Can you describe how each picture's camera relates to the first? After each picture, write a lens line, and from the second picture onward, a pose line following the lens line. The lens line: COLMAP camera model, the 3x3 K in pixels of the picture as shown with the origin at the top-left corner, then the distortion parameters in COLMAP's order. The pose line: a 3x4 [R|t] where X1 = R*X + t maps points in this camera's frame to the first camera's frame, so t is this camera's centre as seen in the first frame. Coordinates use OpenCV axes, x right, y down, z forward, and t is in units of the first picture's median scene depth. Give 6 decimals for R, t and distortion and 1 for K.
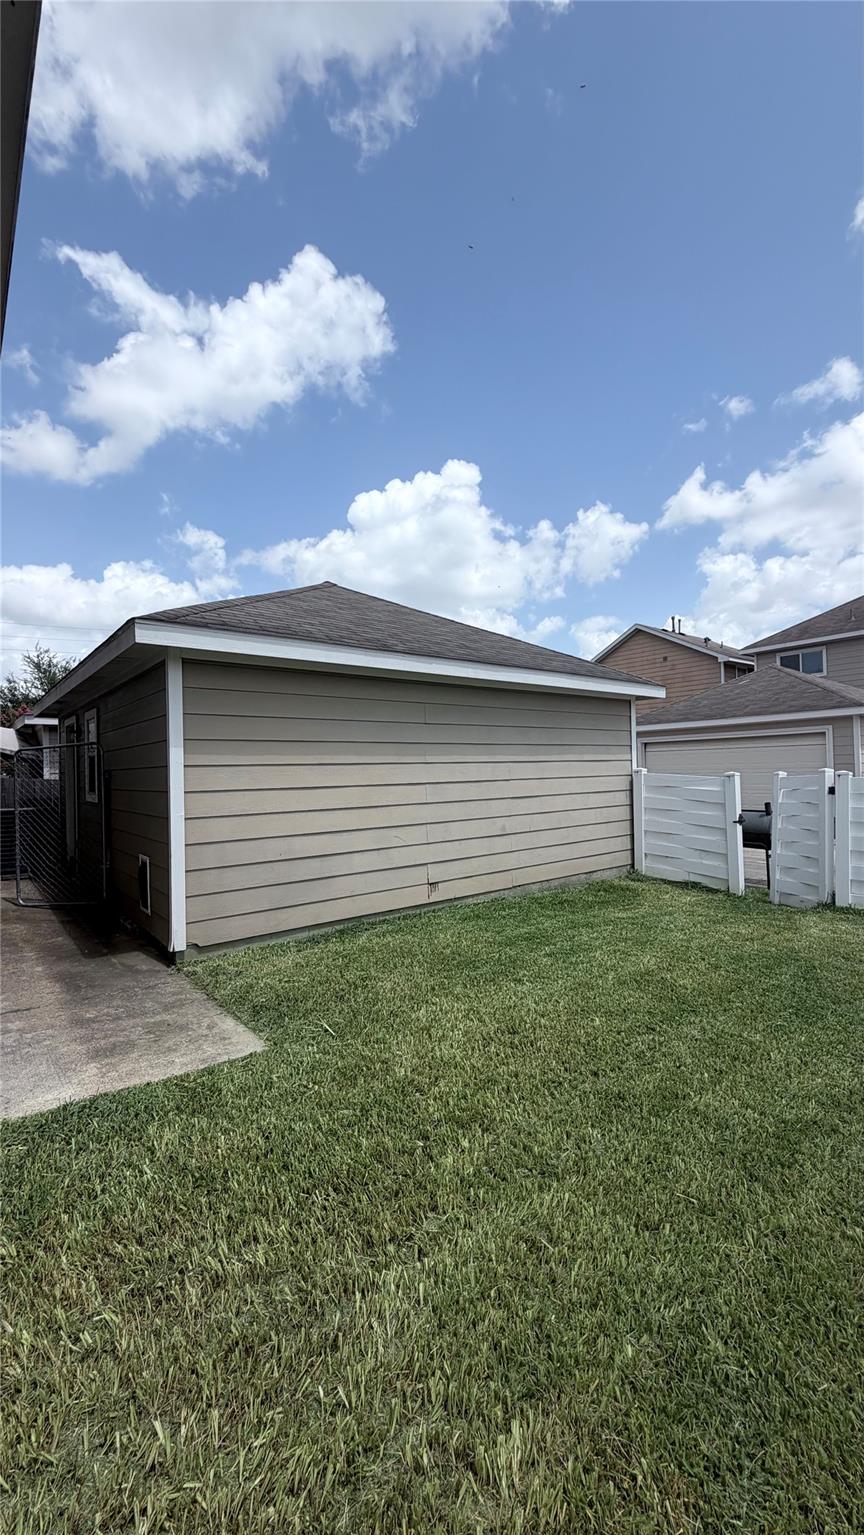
lens RADIAL K [[614.7, 0, 427.3], [0, 614.7, 764.5], [0, 0, 1]] dist [-0.001534, 0.001040]
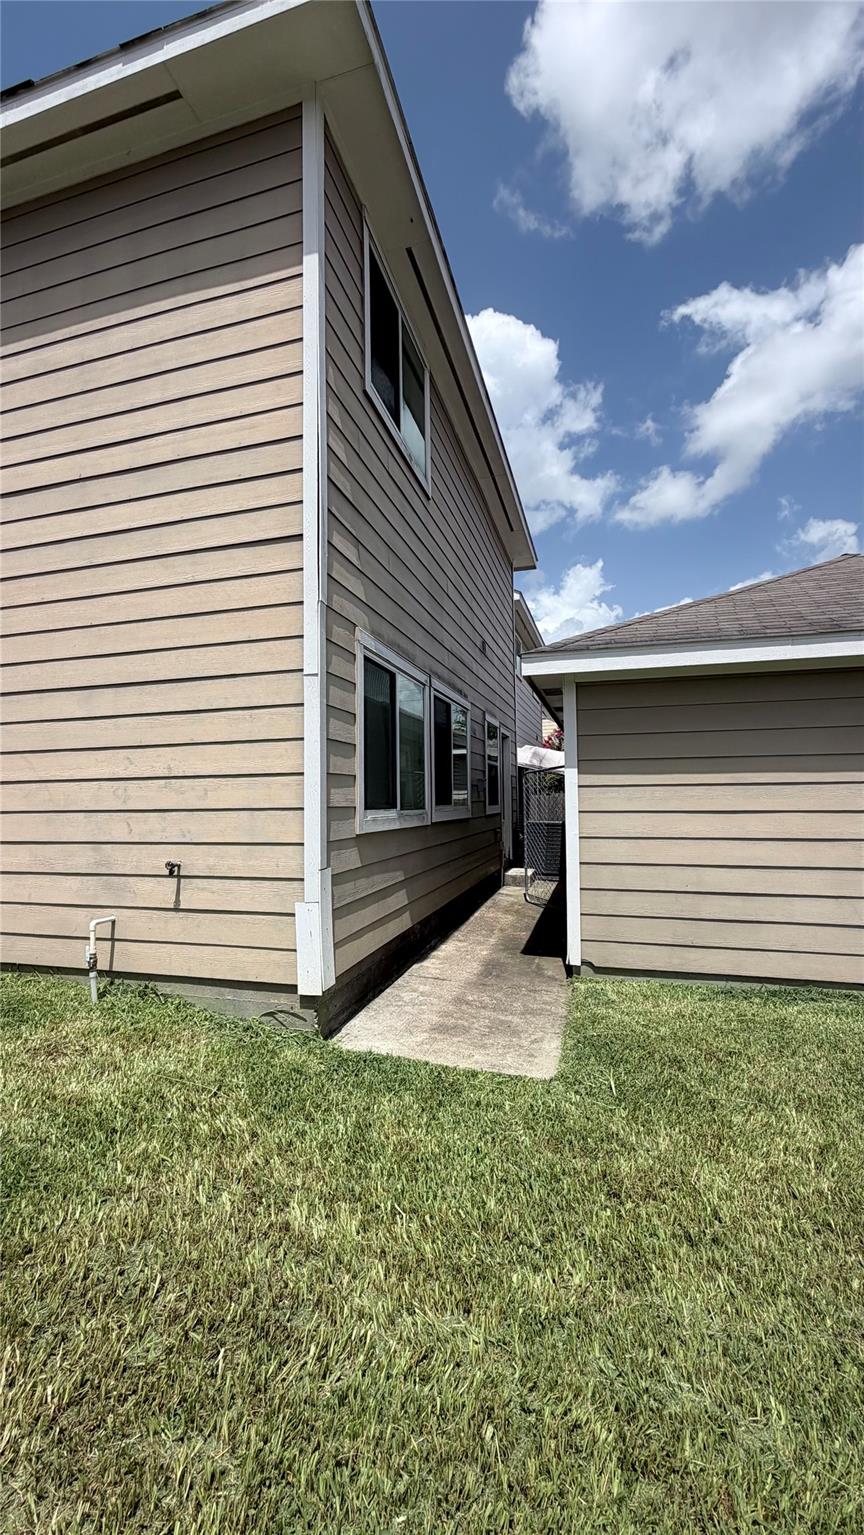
lens RADIAL K [[614.7, 0, 427.3], [0, 614.7, 764.5], [0, 0, 1]] dist [-0.001534, 0.001040]
pose [[0.591543, -0.022199, -0.805968, 0.293528], [0.000359, 0.999628, -0.027270, -0.007151], [0.806274, 0.015842, 0.591331, 0.181670]]
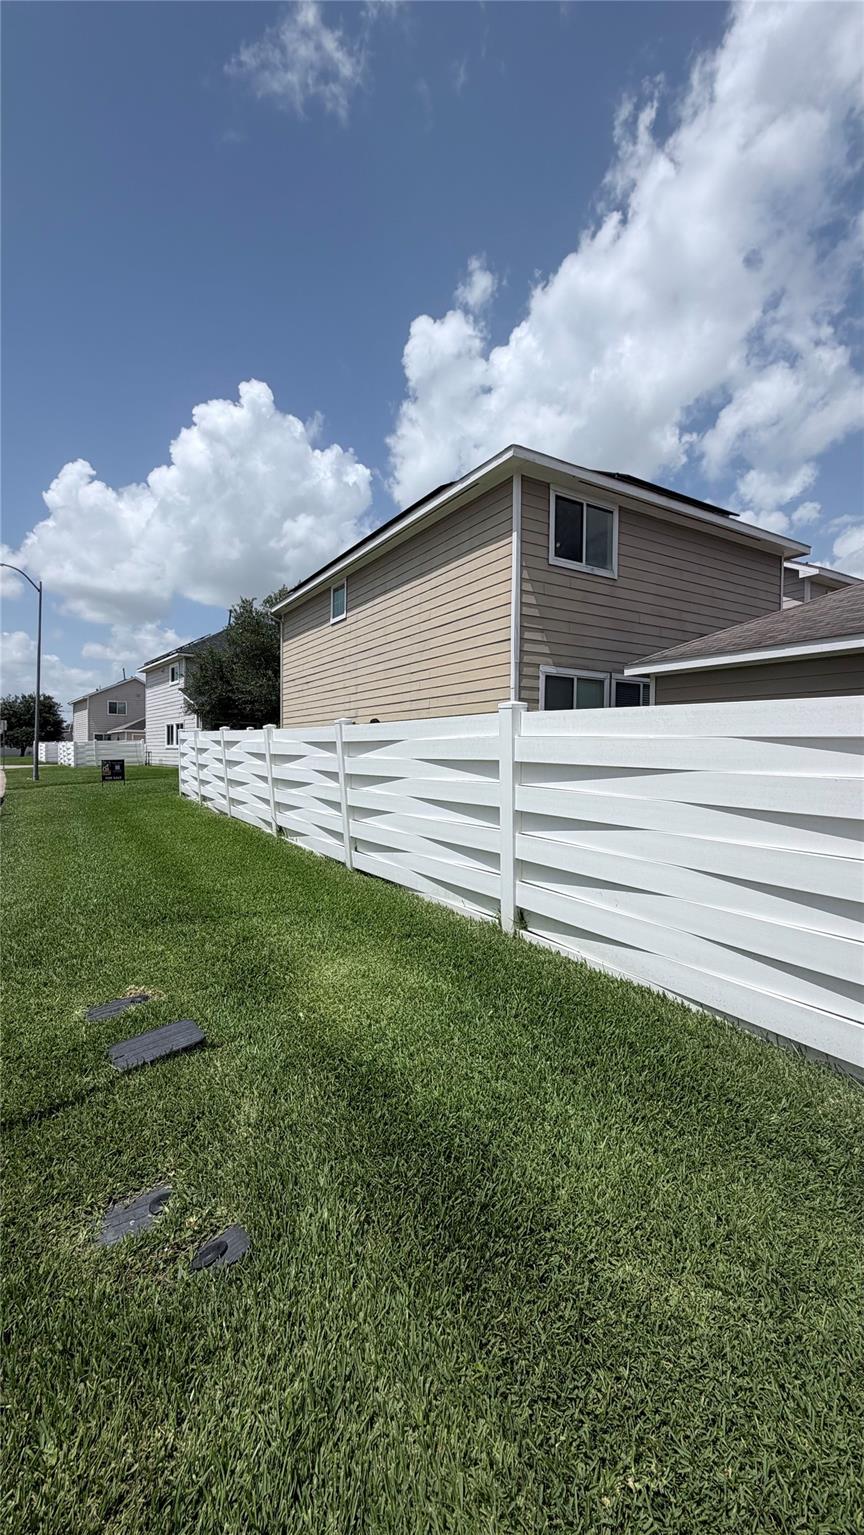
lens RADIAL K [[628.5, 0, 390.4], [0, 628.5, 768.0], [0, 0, 1]] dist [0.001439, 0.000544]
pose [[-0.171753, 0.051512, -0.983792, 1.037388], [-0.000934, 0.998623, 0.052452, 0.008705], [0.985140, 0.009928, -0.171469, 0.318369]]
